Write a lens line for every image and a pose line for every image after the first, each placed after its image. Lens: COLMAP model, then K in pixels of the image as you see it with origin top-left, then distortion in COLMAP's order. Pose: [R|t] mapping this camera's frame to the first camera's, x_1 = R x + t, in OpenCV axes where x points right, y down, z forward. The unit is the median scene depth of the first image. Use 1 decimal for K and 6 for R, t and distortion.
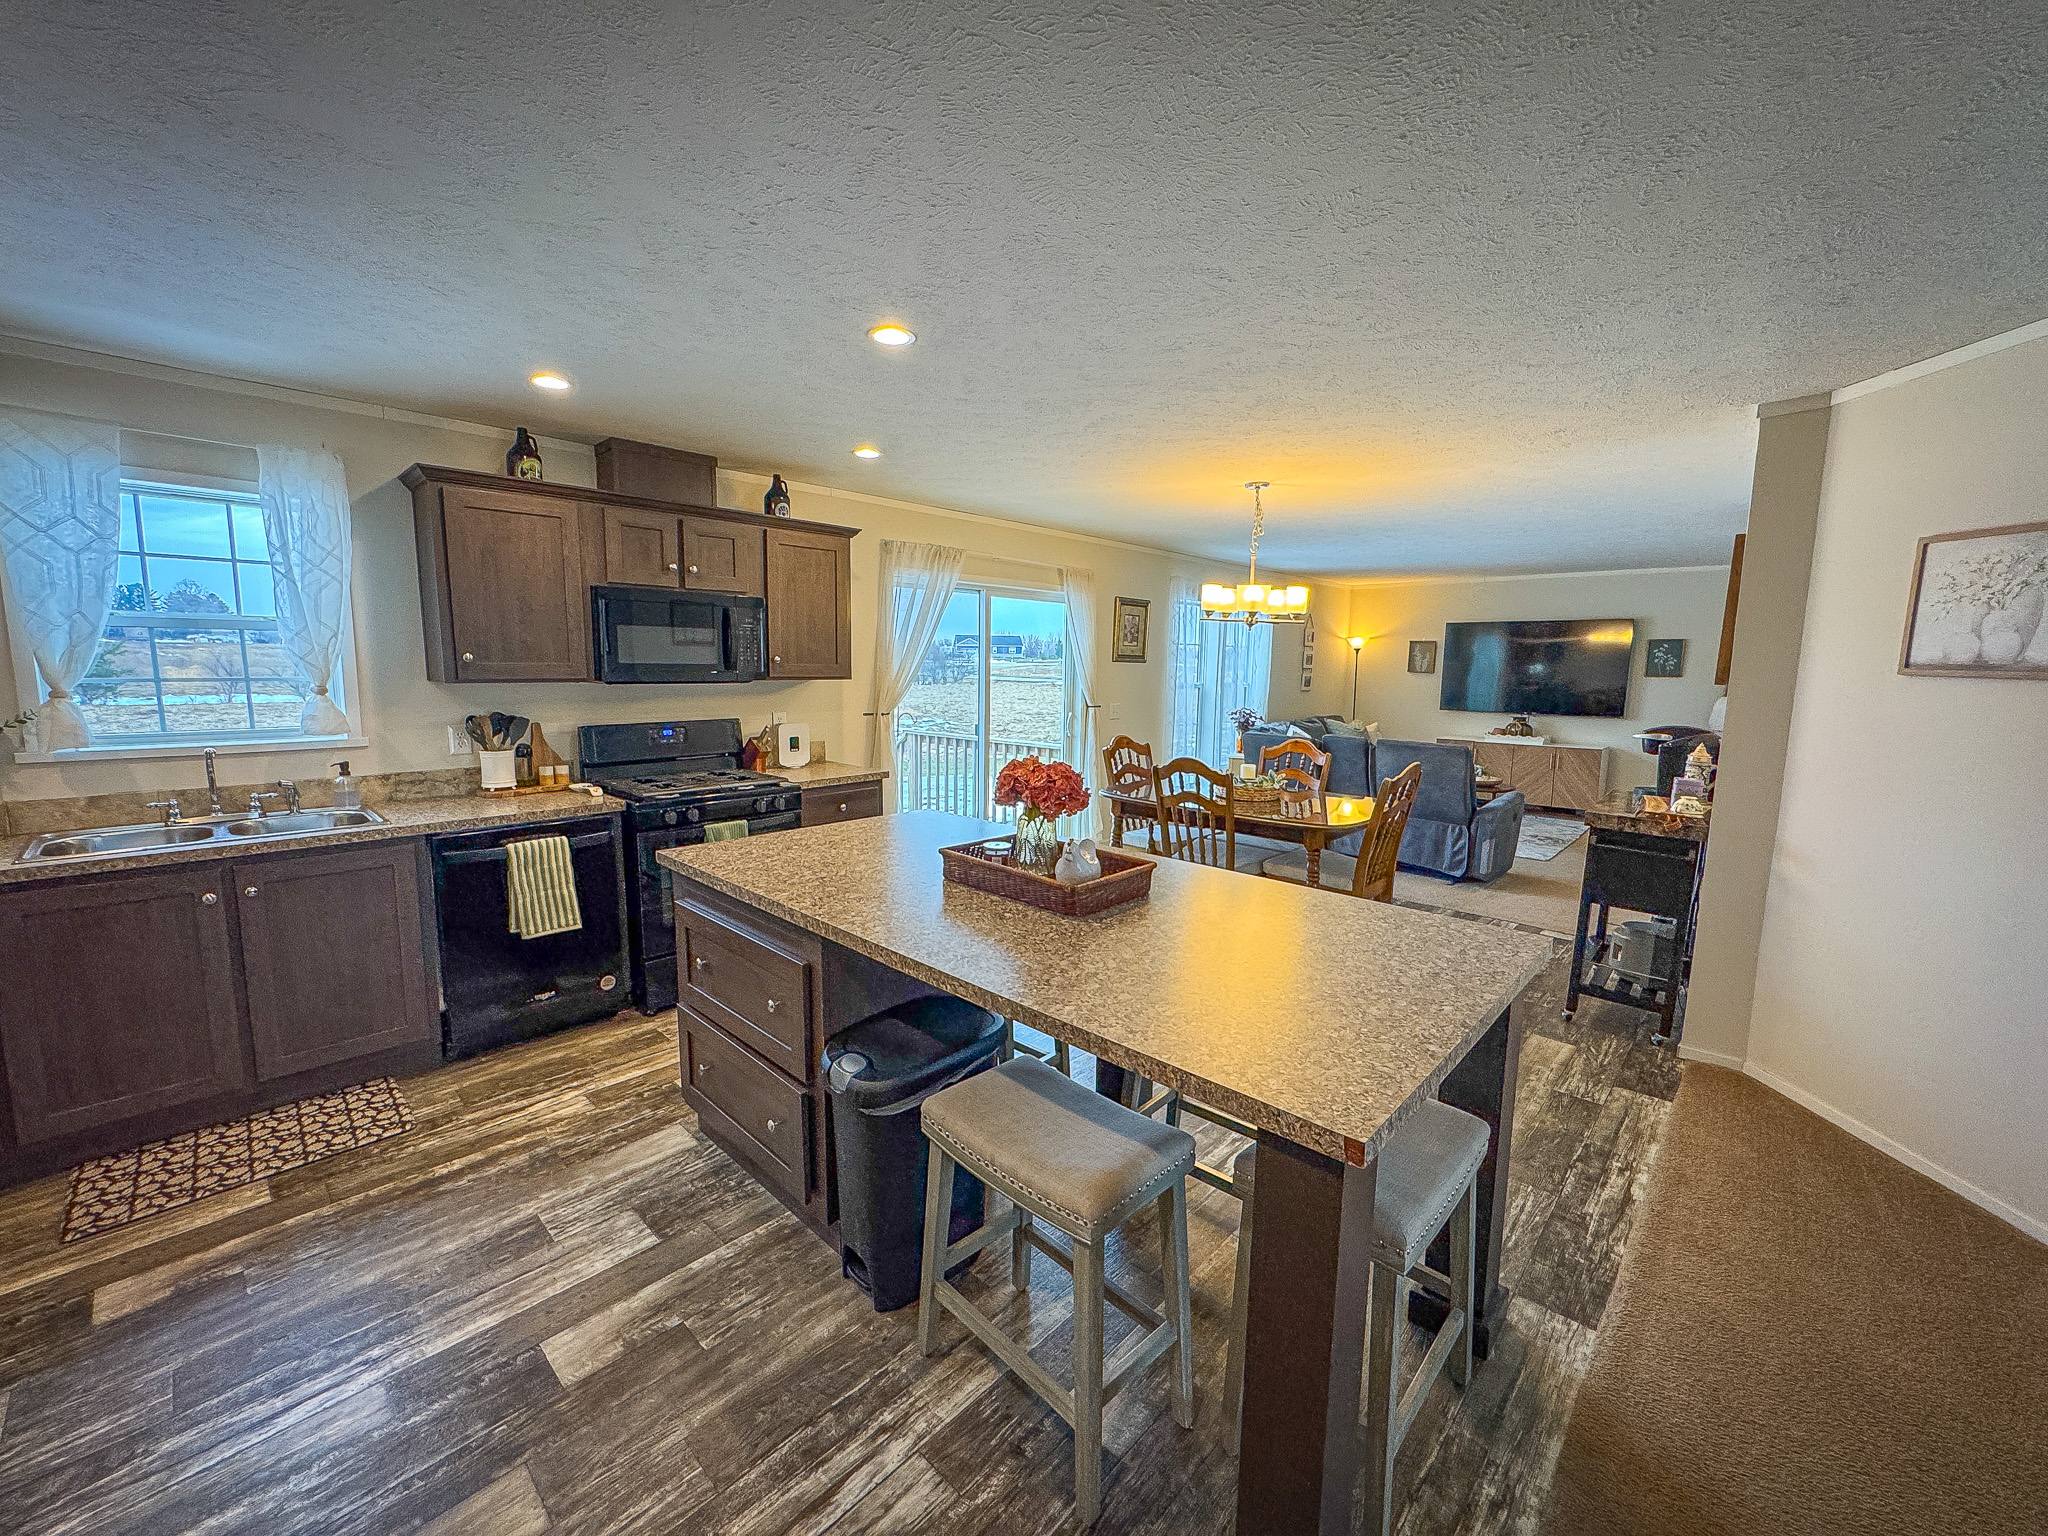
lens RADIAL K [[815.6, 0, 1025.8], [0, 815.6, 768.7], [0, 0, 1]] dist [-0.000652, -0.000200]
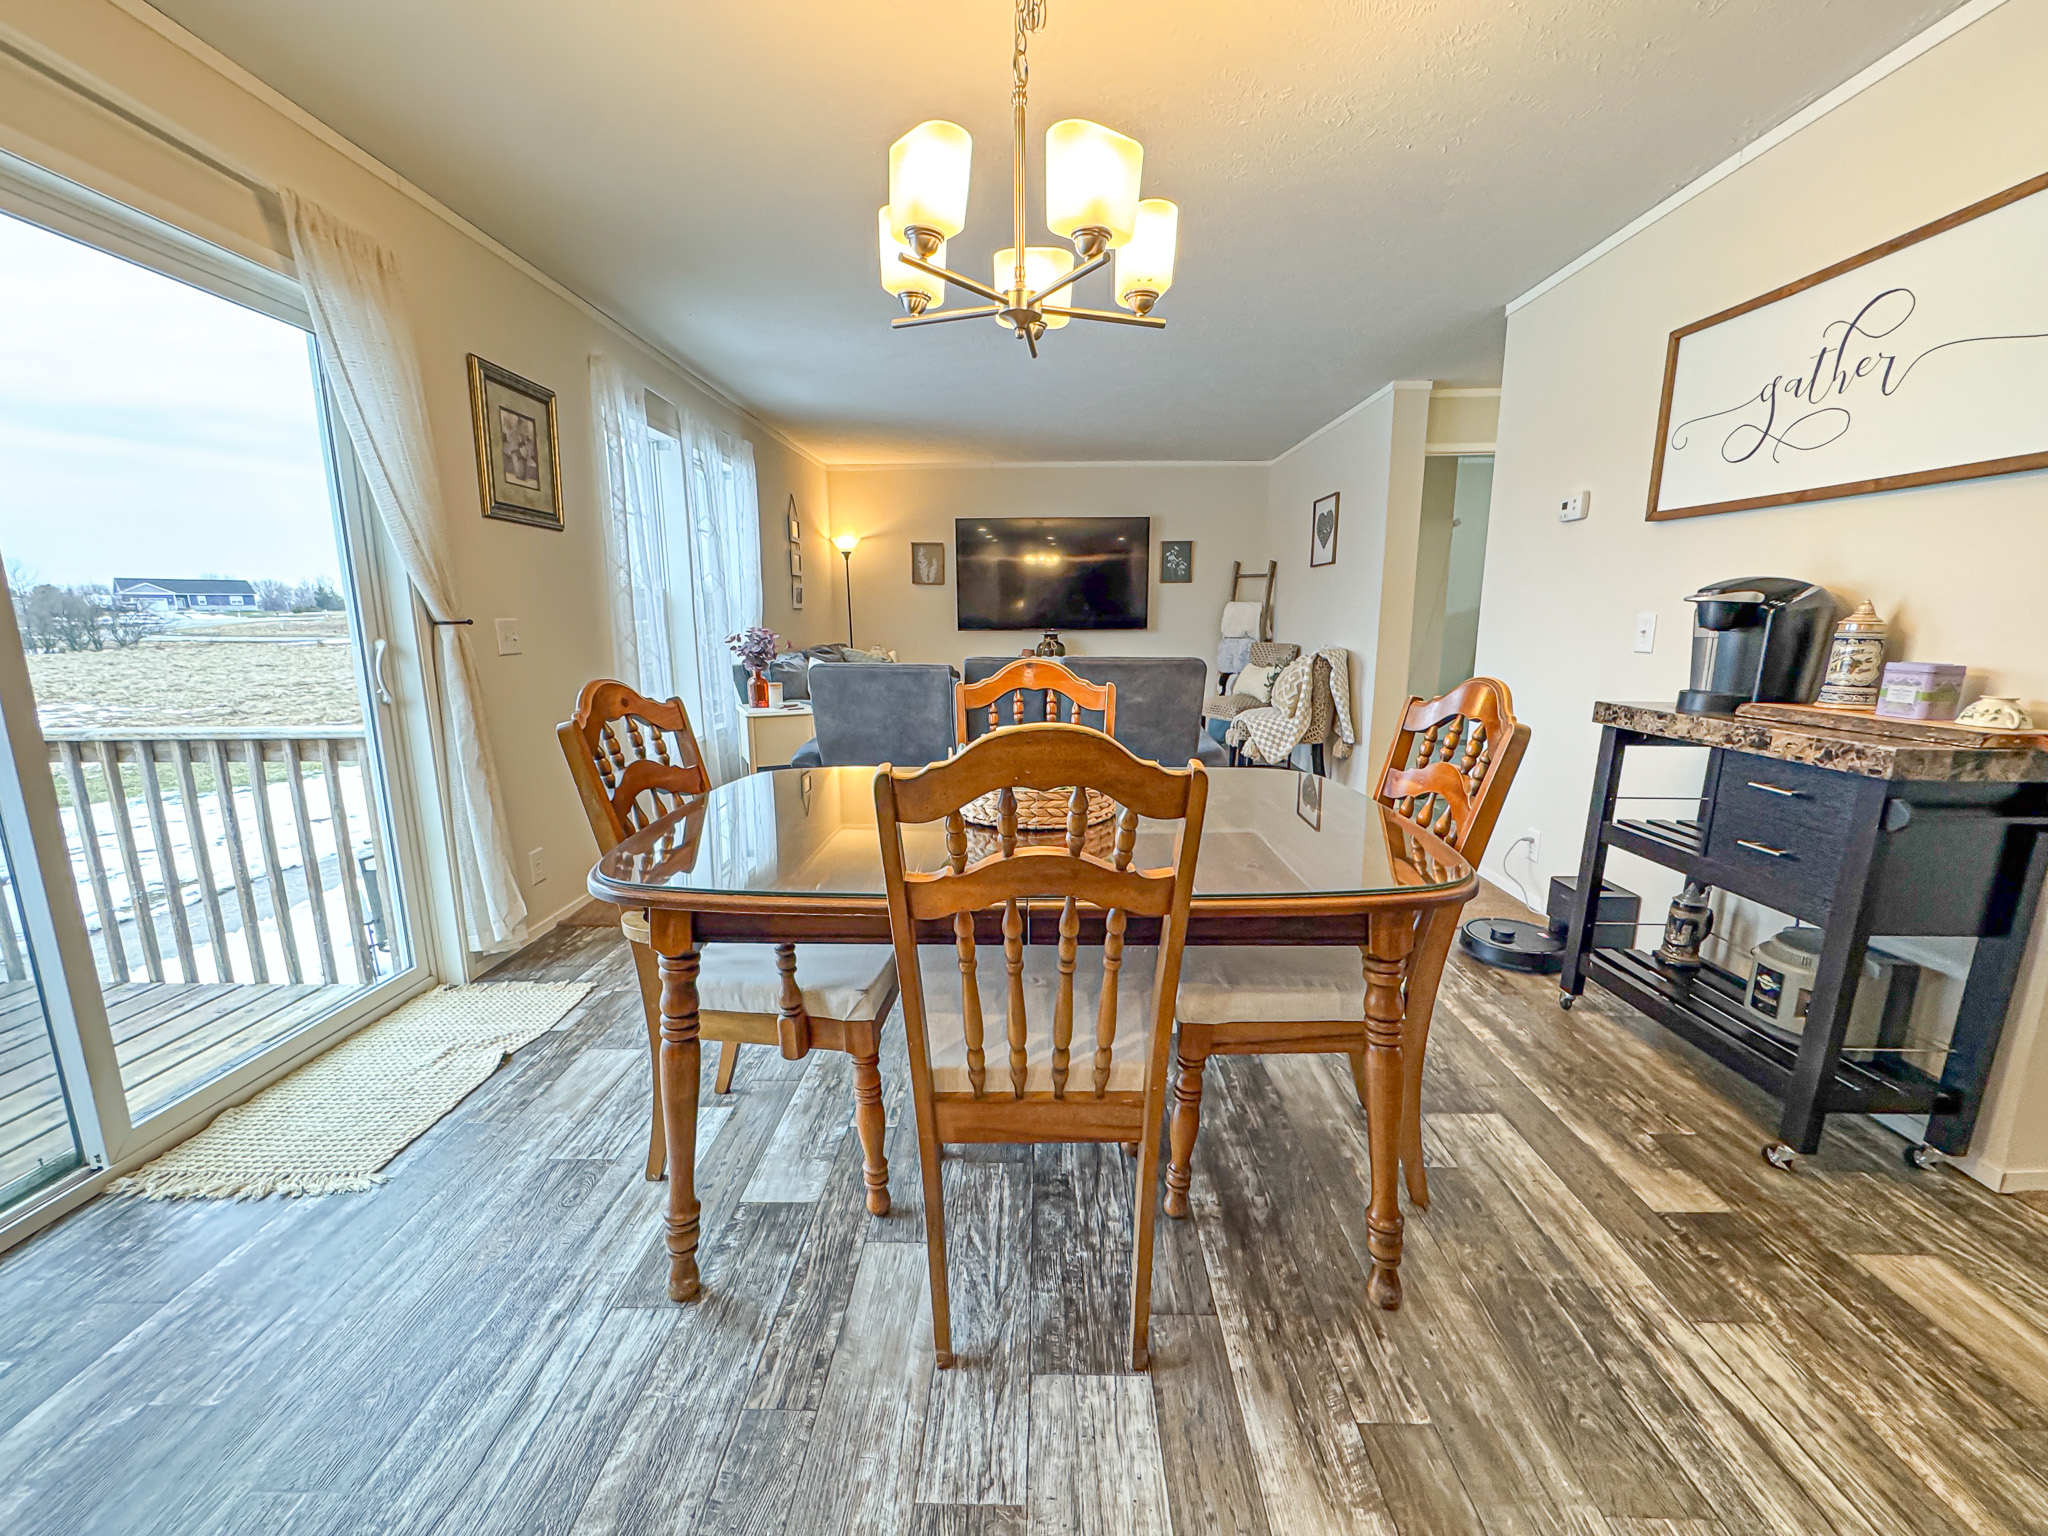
lens RADIAL K [[817.3, 0, 1024.0], [0, 817.3, 768.0], [0, 0, 1]] dist [-0.001825, -0.000024]
pose [[0.737910, -0.142693, 0.659642, 0.029396], [0.102826, 0.989753, 0.099076, -0.030804], [-0.667020, -0.005281, 0.745021, 0.930720]]
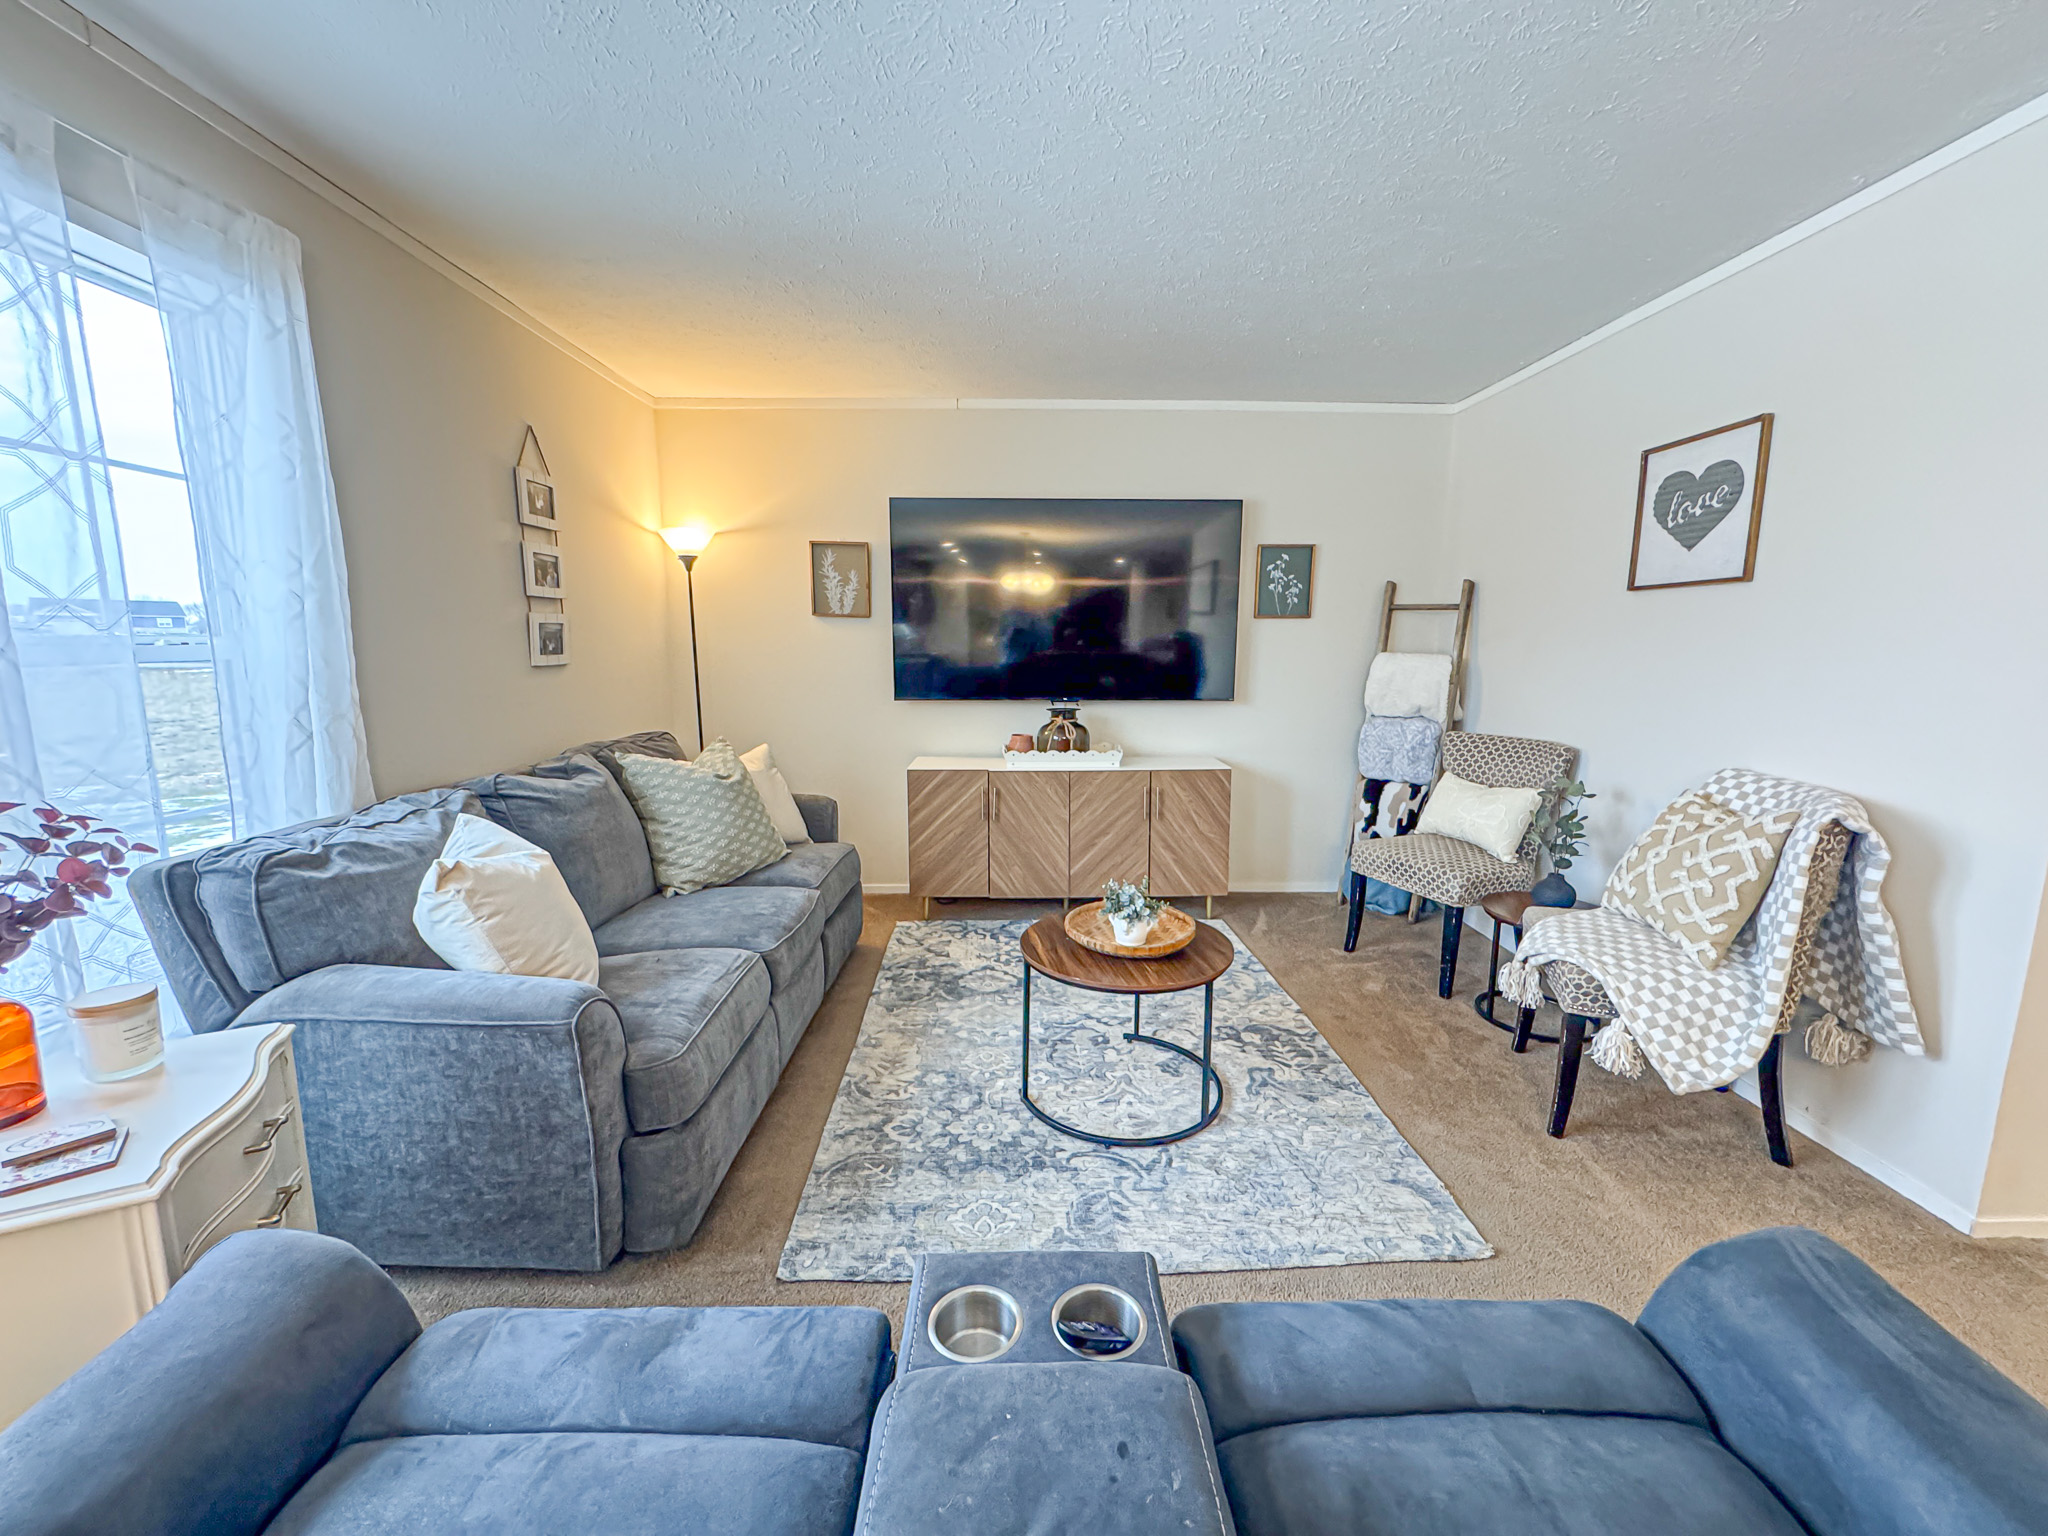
lens RADIAL K [[818.9, 0, 1026.4], [0, 818.9, 767.6], [0, 0, 1]] dist [-0.001938, 0.000373]
pose [[0.711444, -0.117867, 0.692788, 0.637080], [0.097985, 0.992842, 0.068293, -0.152021], [-0.695878, 0.019296, 0.717901, 1.625195]]
